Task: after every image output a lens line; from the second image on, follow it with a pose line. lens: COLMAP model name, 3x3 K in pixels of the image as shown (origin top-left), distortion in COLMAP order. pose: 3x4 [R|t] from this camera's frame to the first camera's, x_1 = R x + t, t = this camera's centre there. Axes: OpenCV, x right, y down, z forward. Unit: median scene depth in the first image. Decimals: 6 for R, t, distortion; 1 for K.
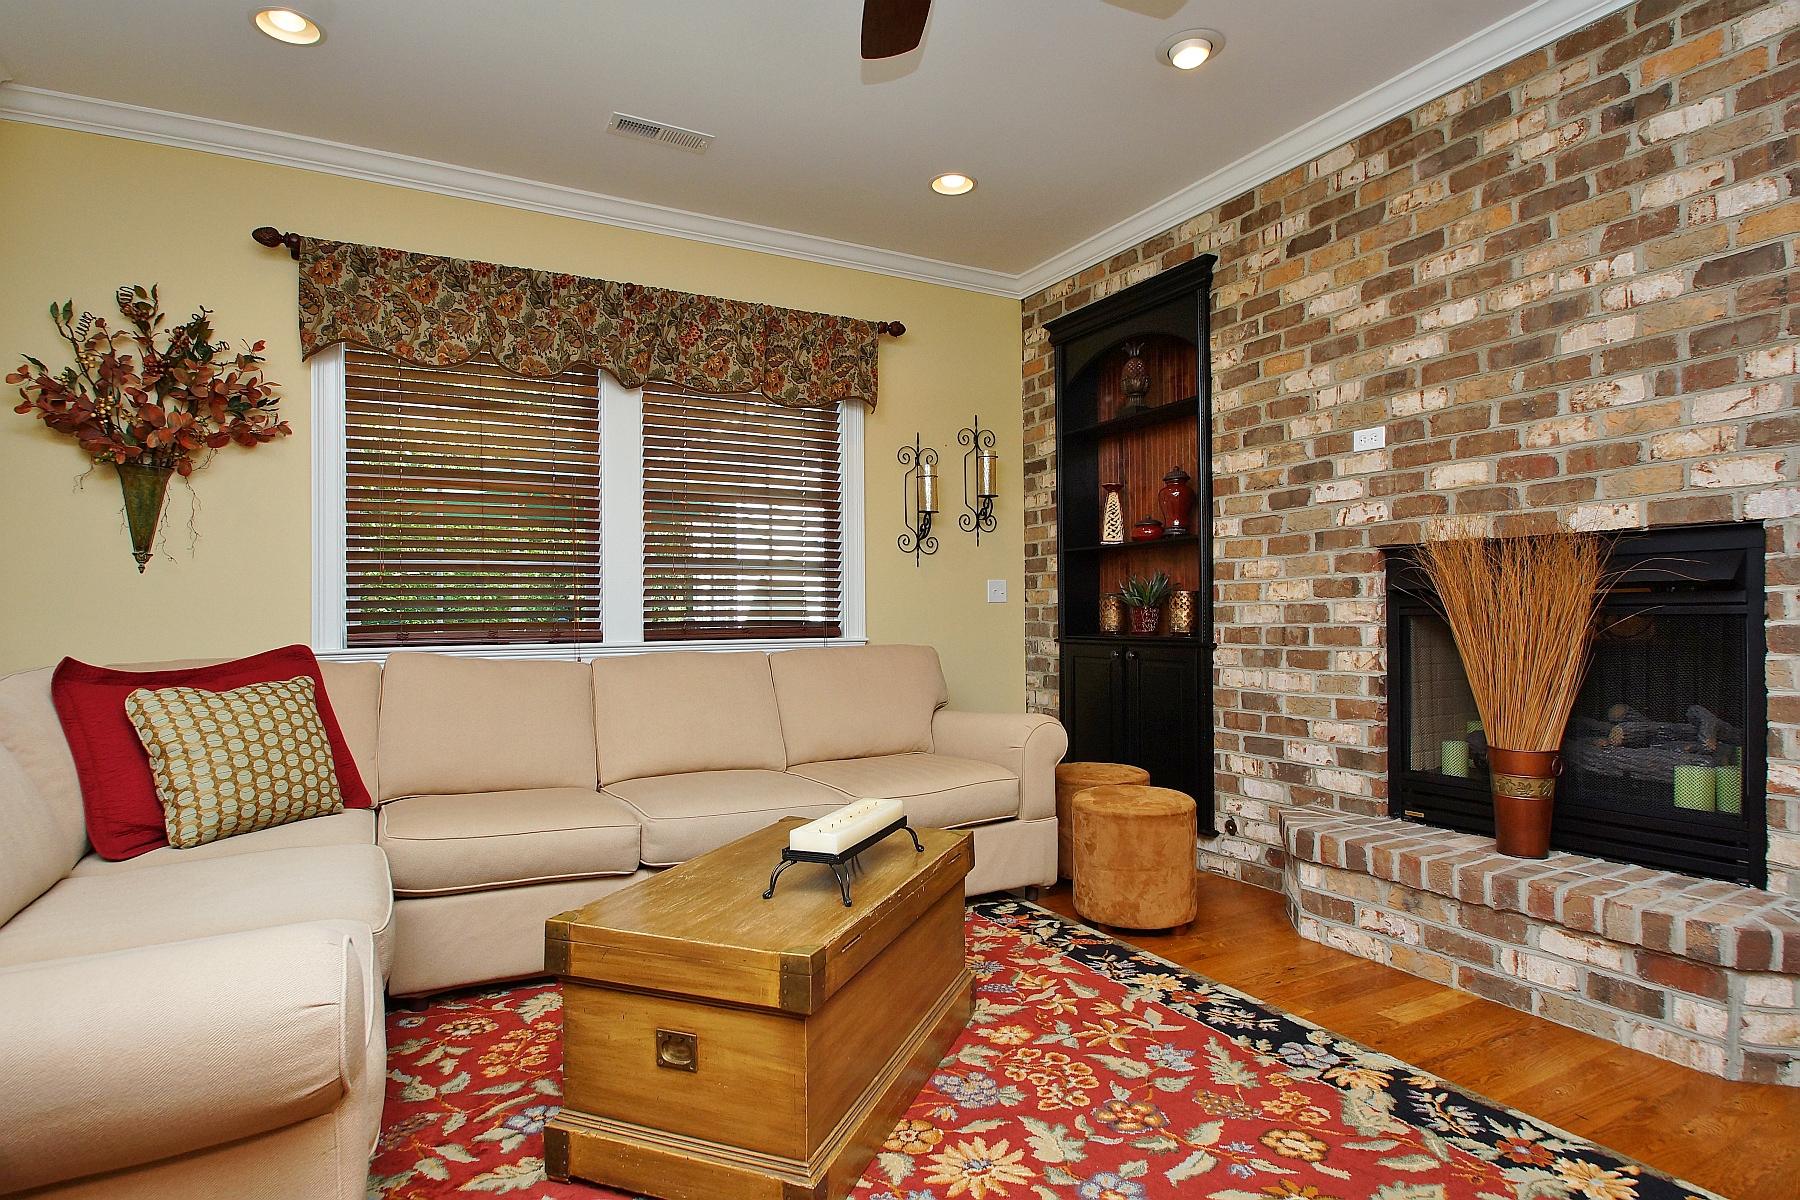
lens RADIAL K [[972.4, 0, 900.2], [0, 972.4, 609.4], [0, 0, 1]] dist [-0.000065, -0.000021]
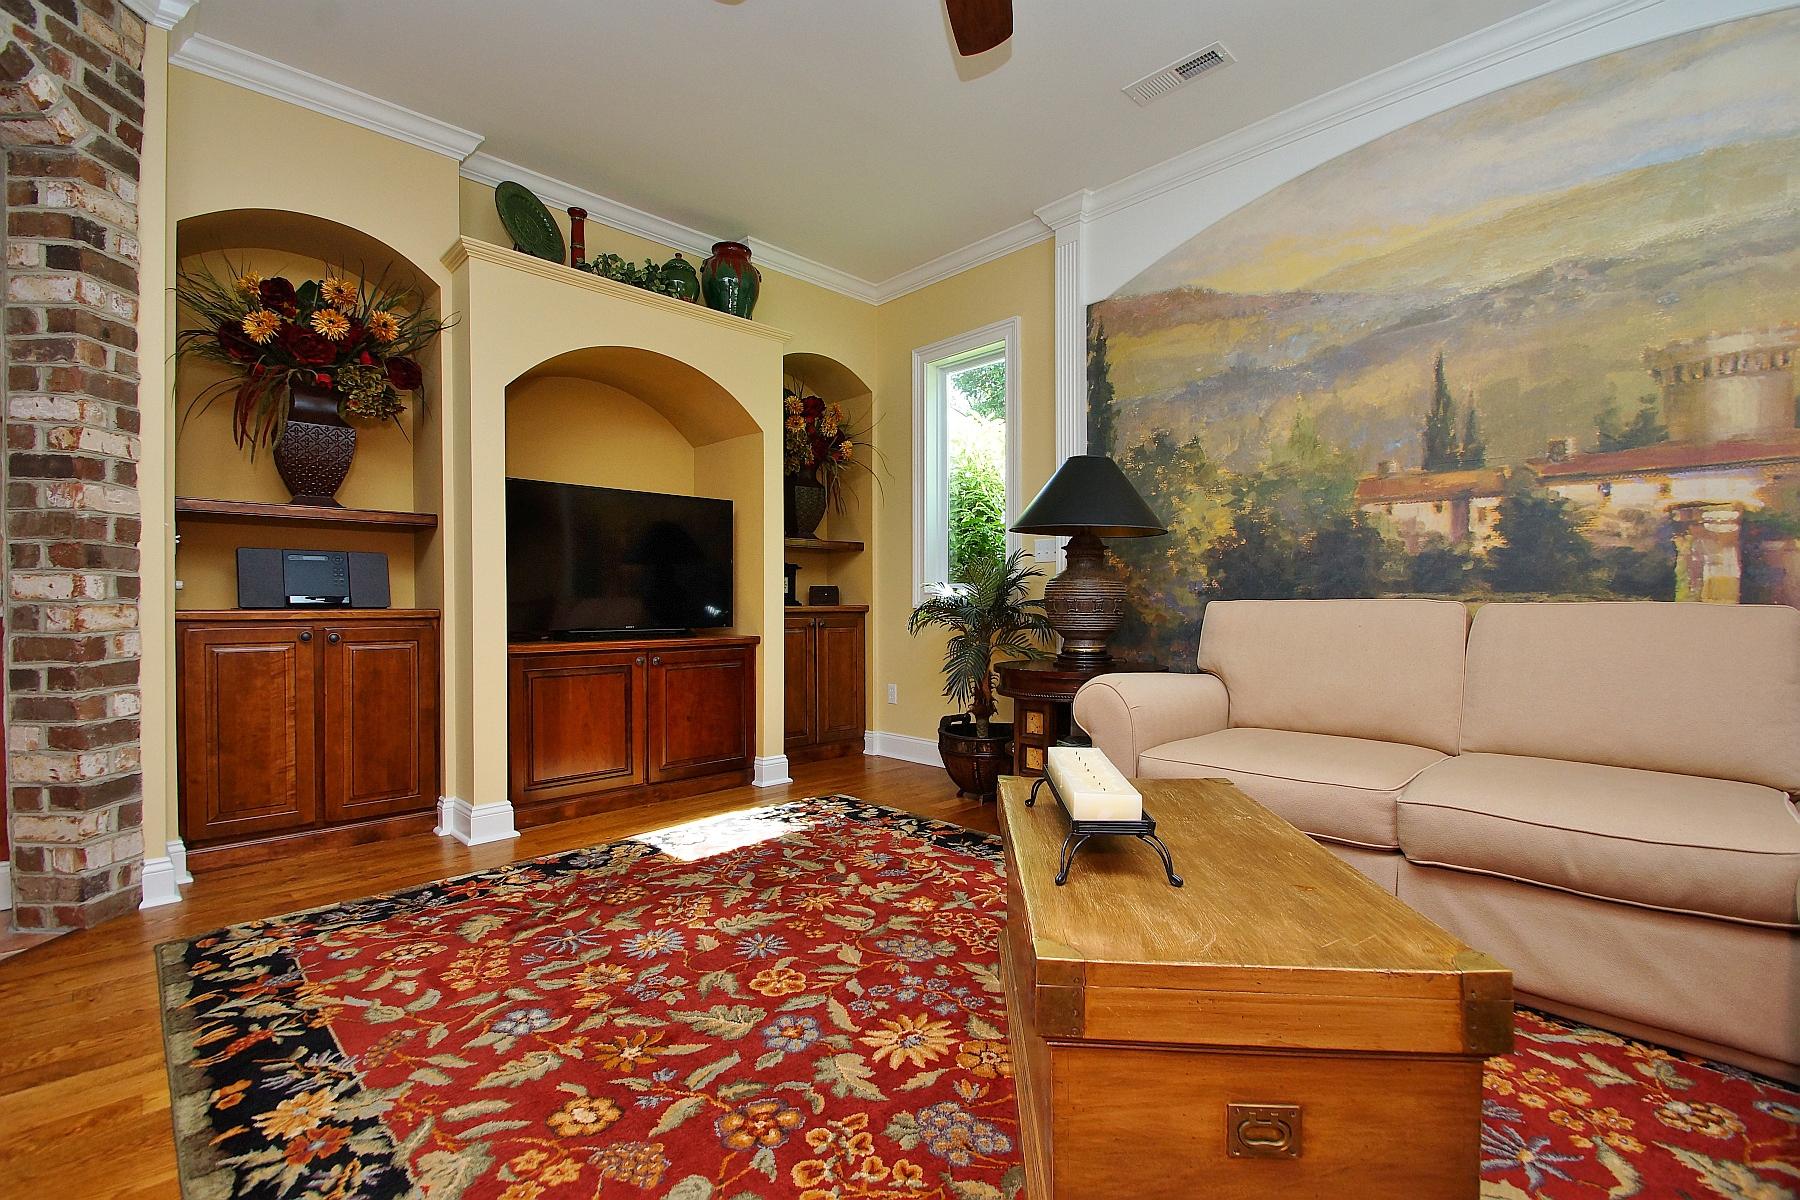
lens RADIAL K [[802.8, 0, 895.1], [0, 802.8, 599.6], [0, 0, 1]] dist [0.001937, -0.000485]
pose [[-0.964676, 0.012220, -0.263154, 0.313028], [0.013590, 0.999902, -0.003384, 0.074462], [0.263087, -0.006840, -0.964748, 1.774583]]
